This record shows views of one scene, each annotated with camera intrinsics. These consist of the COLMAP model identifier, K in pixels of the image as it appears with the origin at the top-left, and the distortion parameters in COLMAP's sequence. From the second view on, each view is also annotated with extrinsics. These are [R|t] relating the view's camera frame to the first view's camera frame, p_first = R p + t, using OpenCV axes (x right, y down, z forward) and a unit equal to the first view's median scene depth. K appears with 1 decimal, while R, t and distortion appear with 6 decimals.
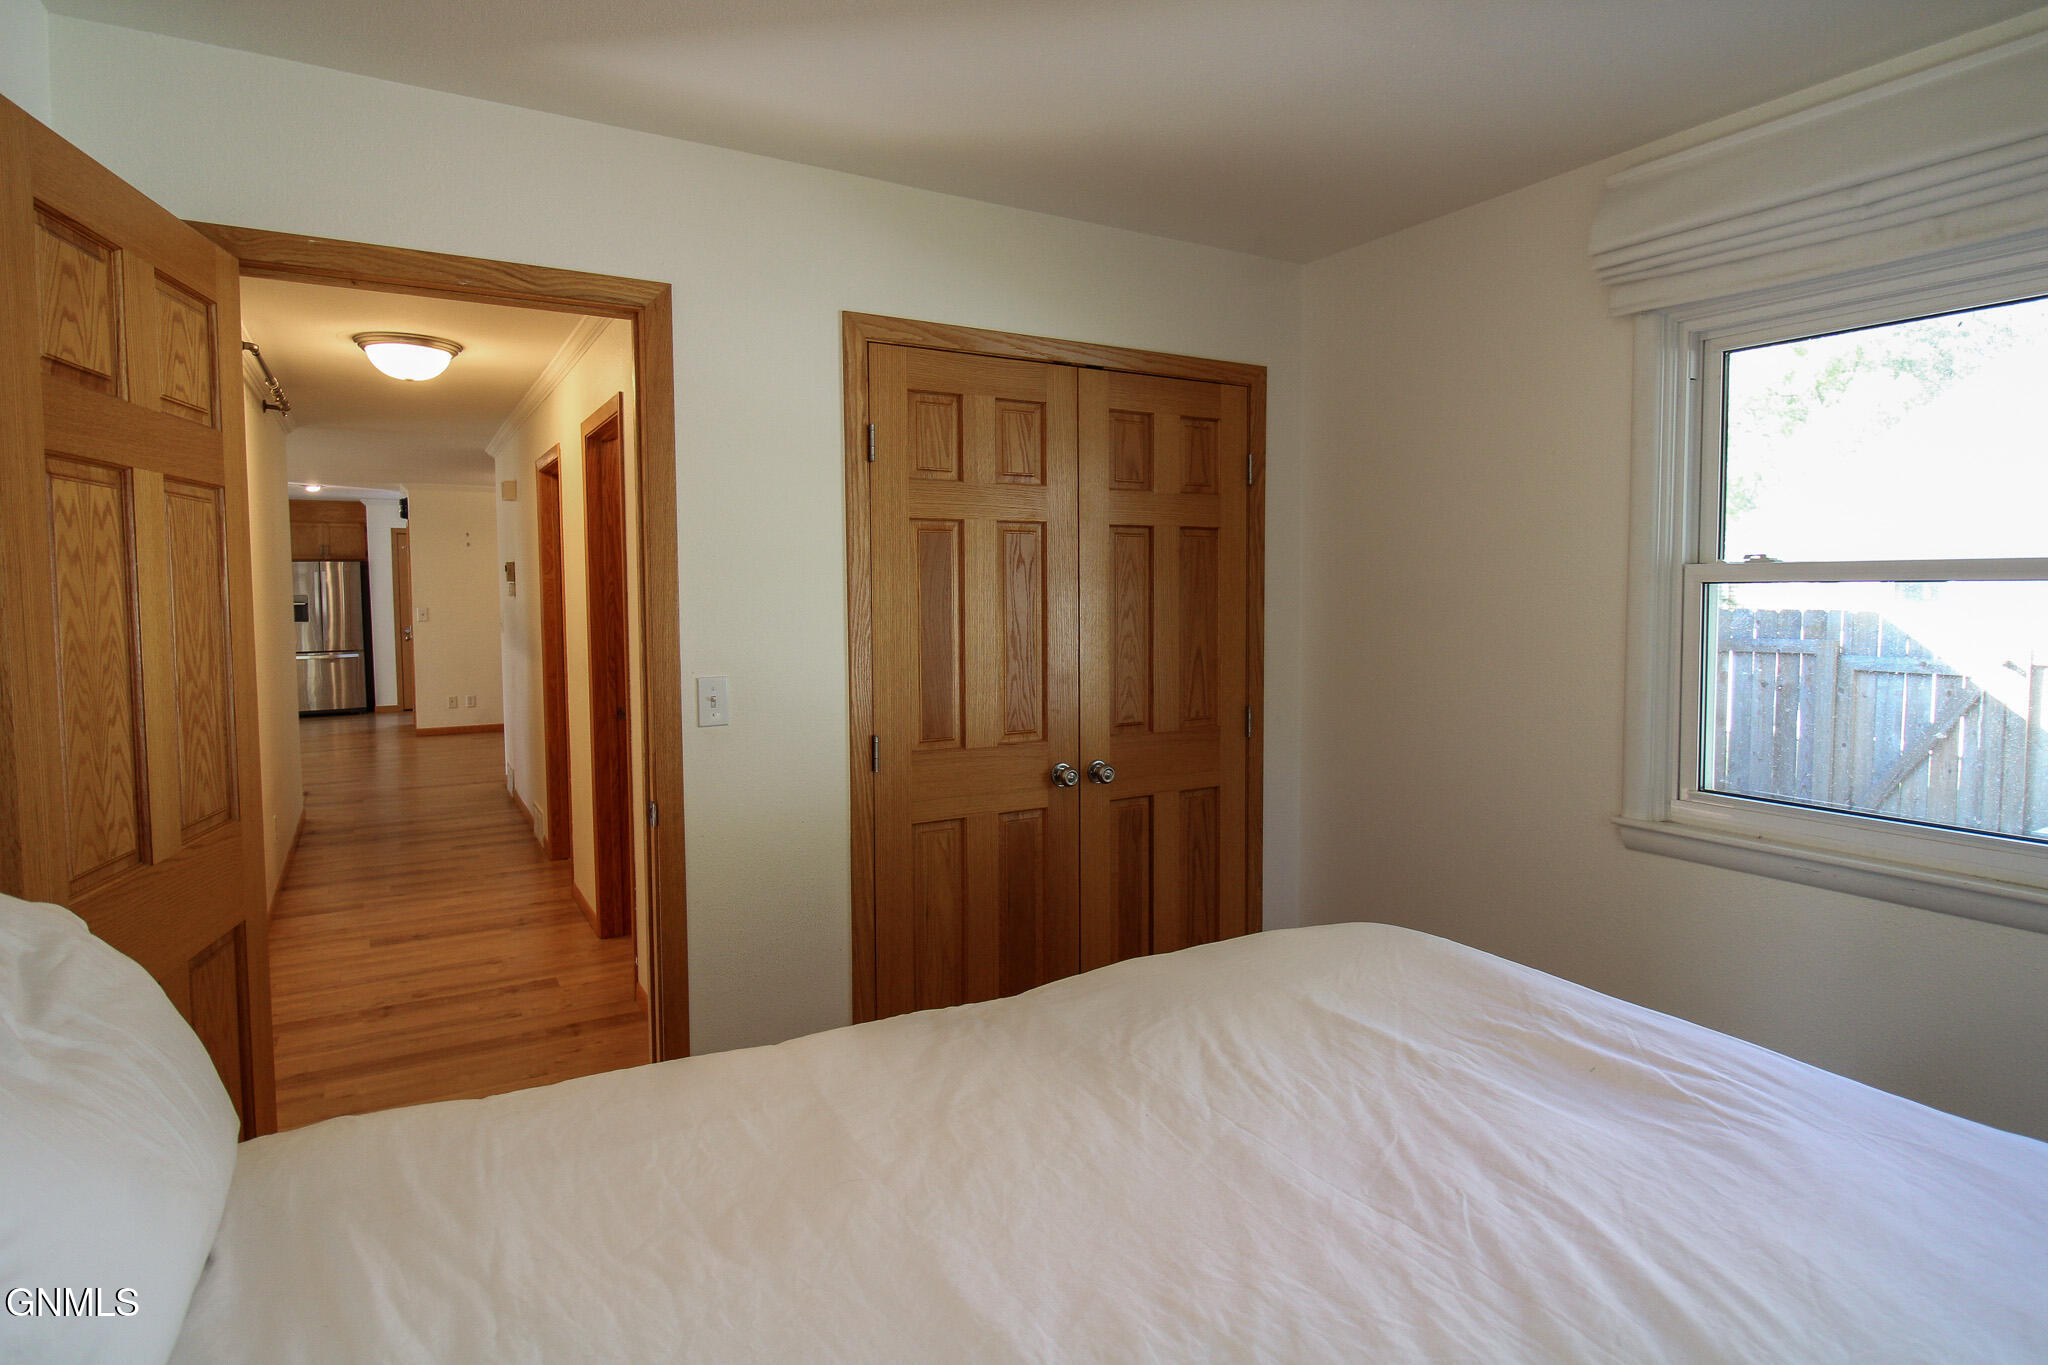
lens RADIAL K [[1127.6, 0, 1061.6], [0, 1127.6, 661.4], [0, 0, 1]] dist [0.003954, -0.011871]
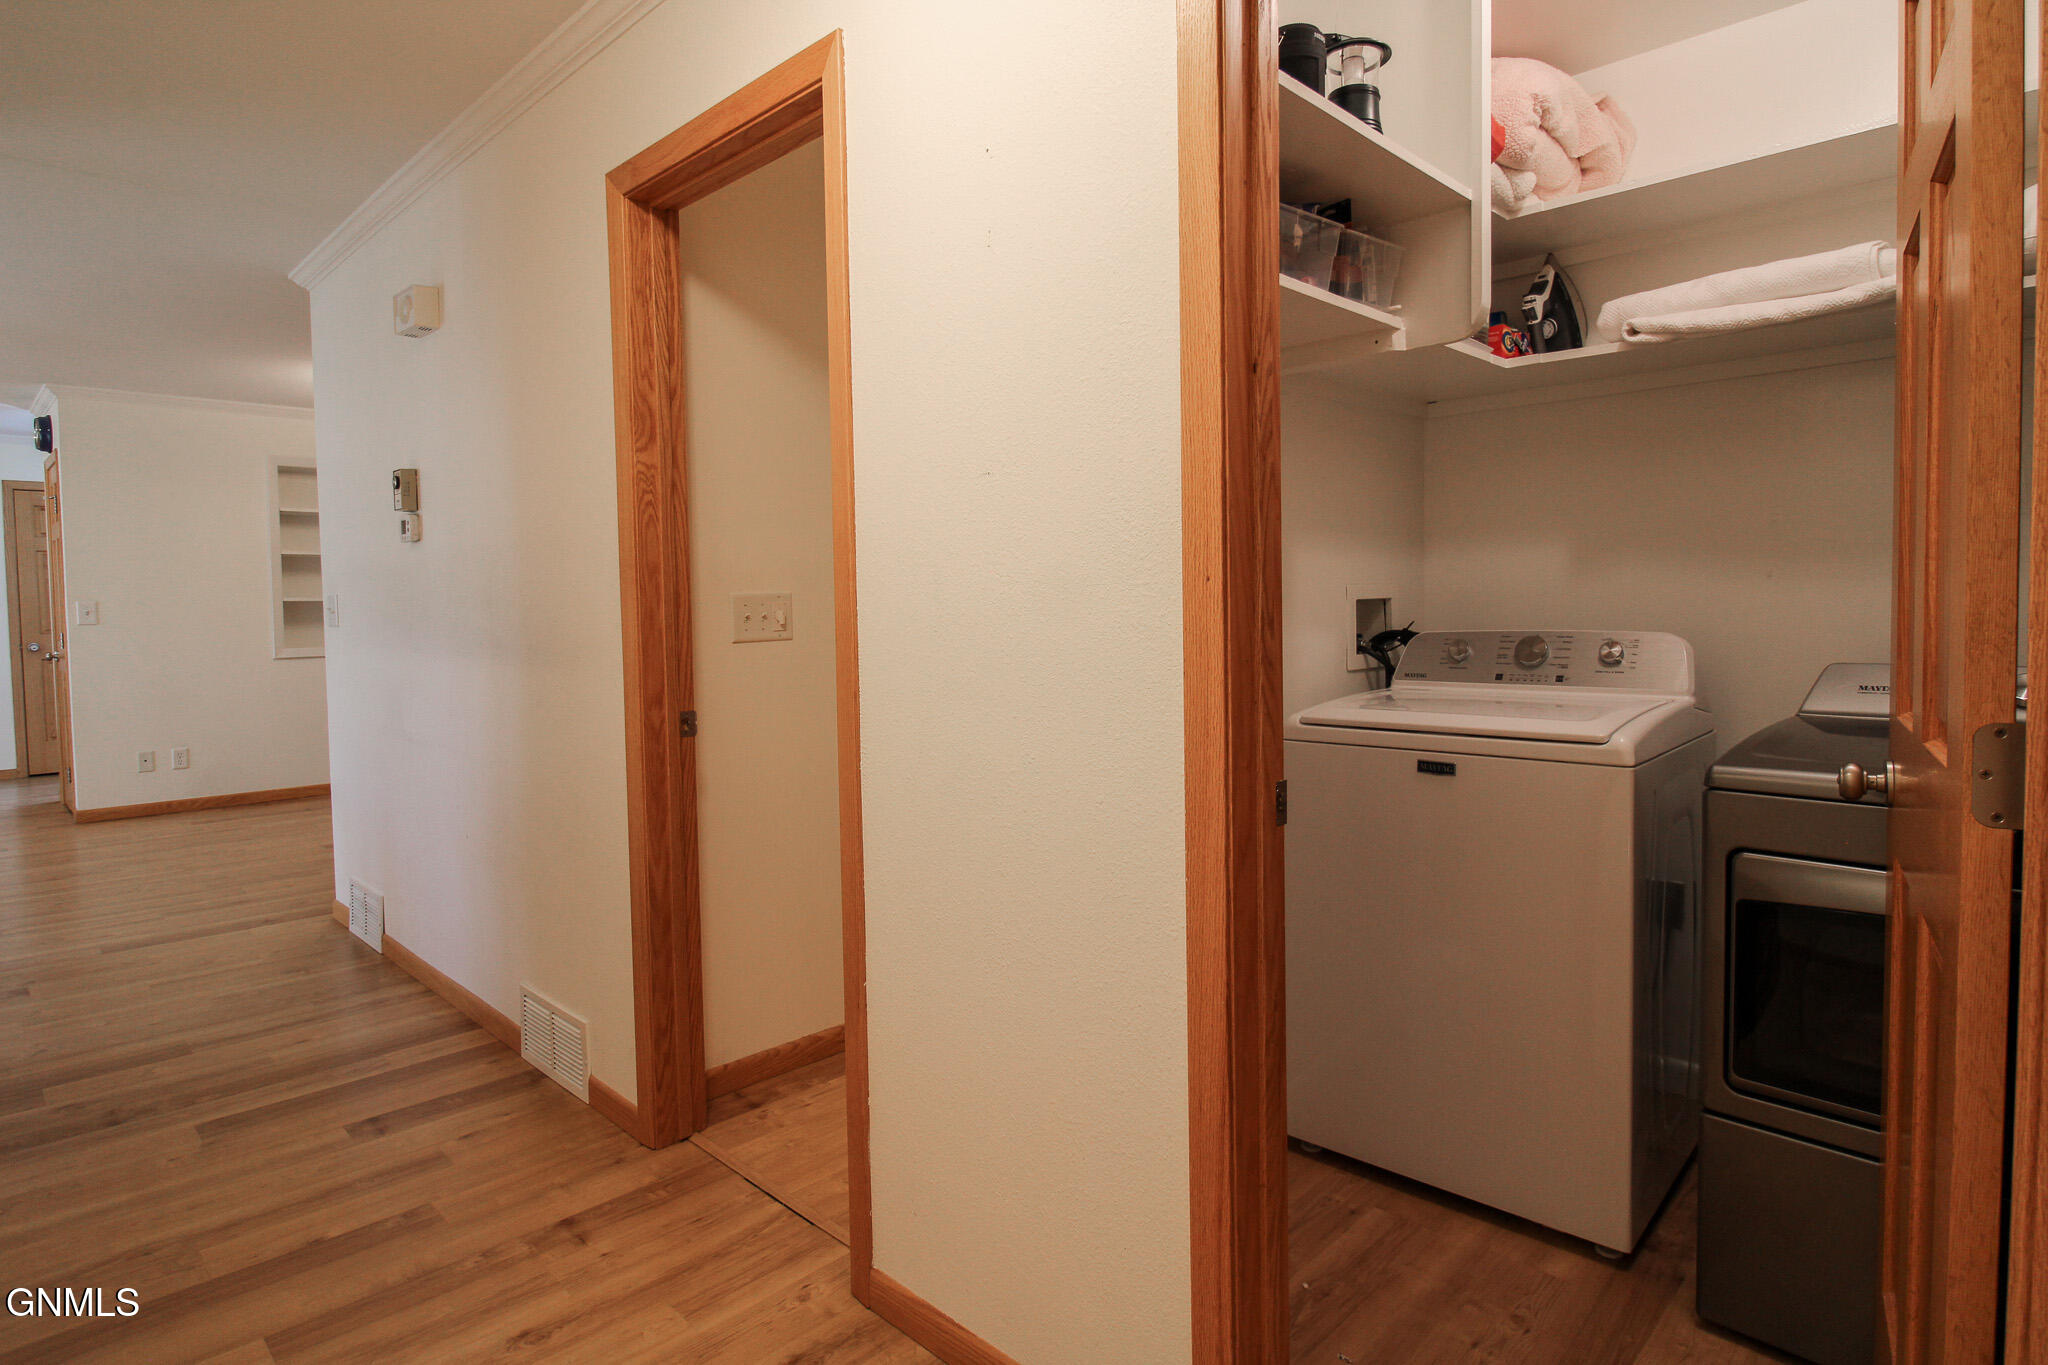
lens RADIAL K [[1127.6, 0, 1061.6], [0, 1127.6, 661.4], [0, 0, 1]] dist [0.003954, -0.011871]
pose [[0.967240, -0.018319, 0.253203, -0.225269], [0.023131, 0.999604, -0.016042, 0.004343], [-0.252809, 0.021373, 0.967280, 0.309963]]
